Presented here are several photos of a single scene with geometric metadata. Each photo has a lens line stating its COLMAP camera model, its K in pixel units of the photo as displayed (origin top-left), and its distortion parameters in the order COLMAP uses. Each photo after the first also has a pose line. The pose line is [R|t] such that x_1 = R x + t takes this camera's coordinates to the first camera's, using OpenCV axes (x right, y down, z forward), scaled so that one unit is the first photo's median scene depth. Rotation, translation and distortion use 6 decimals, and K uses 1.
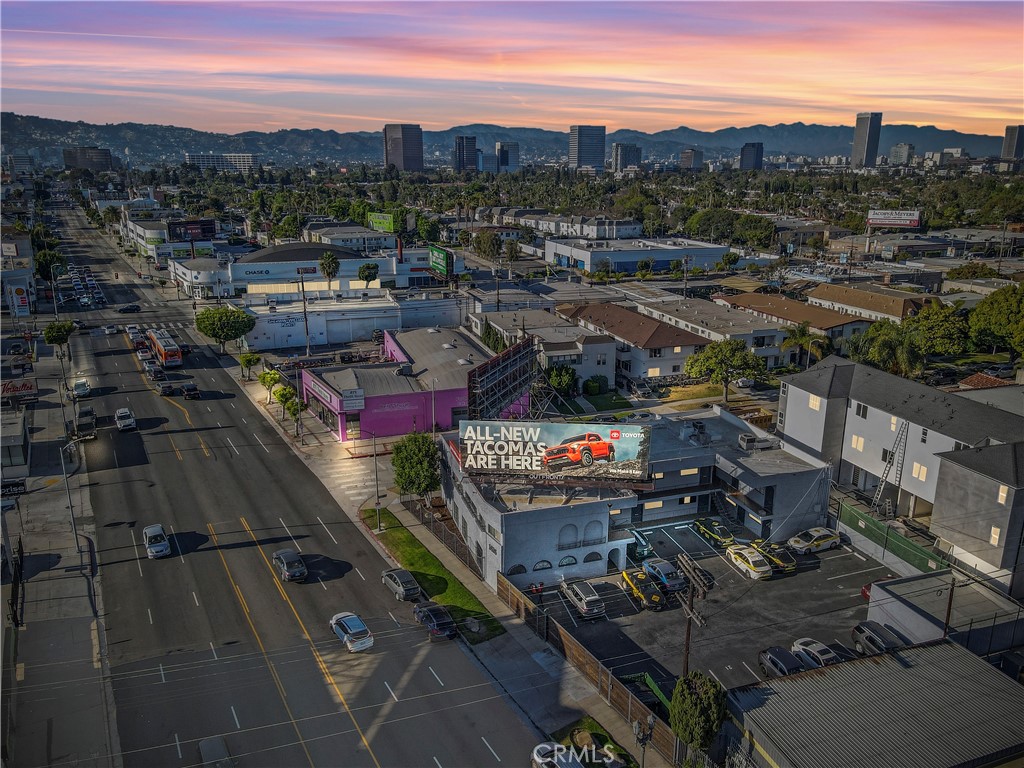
lens RADIAL K [[751.2, 0, 512.0], [0, 751.2, 384.0], [0, 0, 1]] dist [-0.006021, 0.033664]
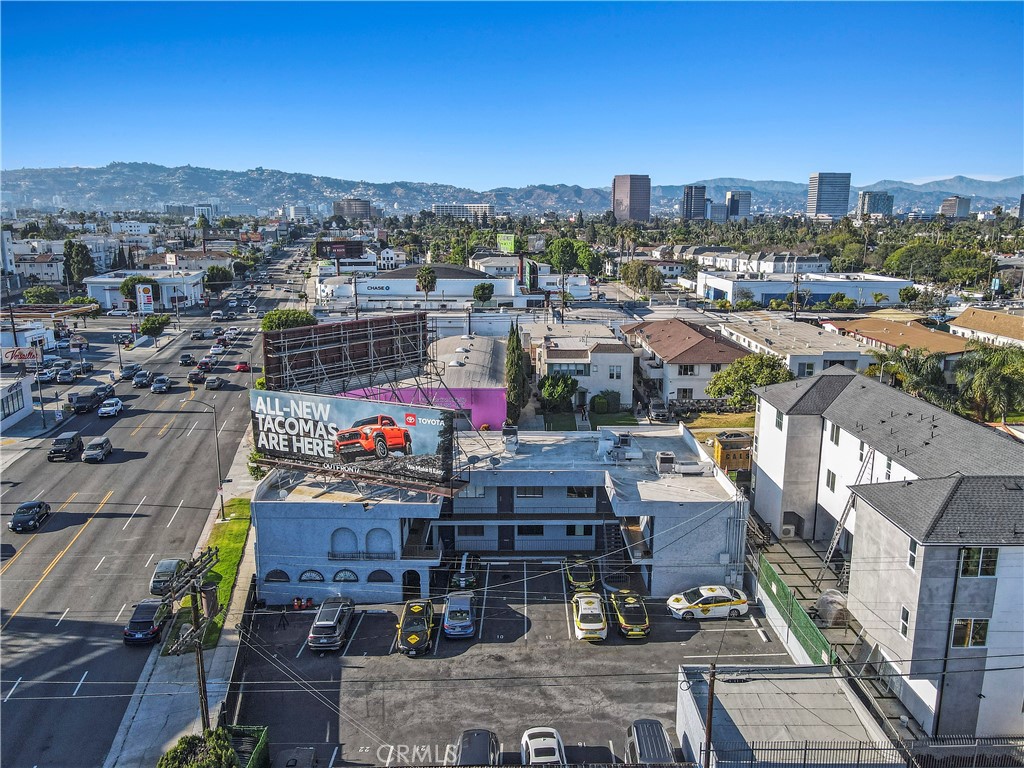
lens RADIAL K [[751.2, 0, 512.0], [0, 751.2, 384.0], [0, 0, 1]] dist [-0.006021, 0.033664]
pose [[0.953129, 0.066472, -0.295172, 0.452636], [-0.085981, 0.994854, -0.053602, 0.062126], [0.290090, 0.076469, 0.953939, 0.280738]]
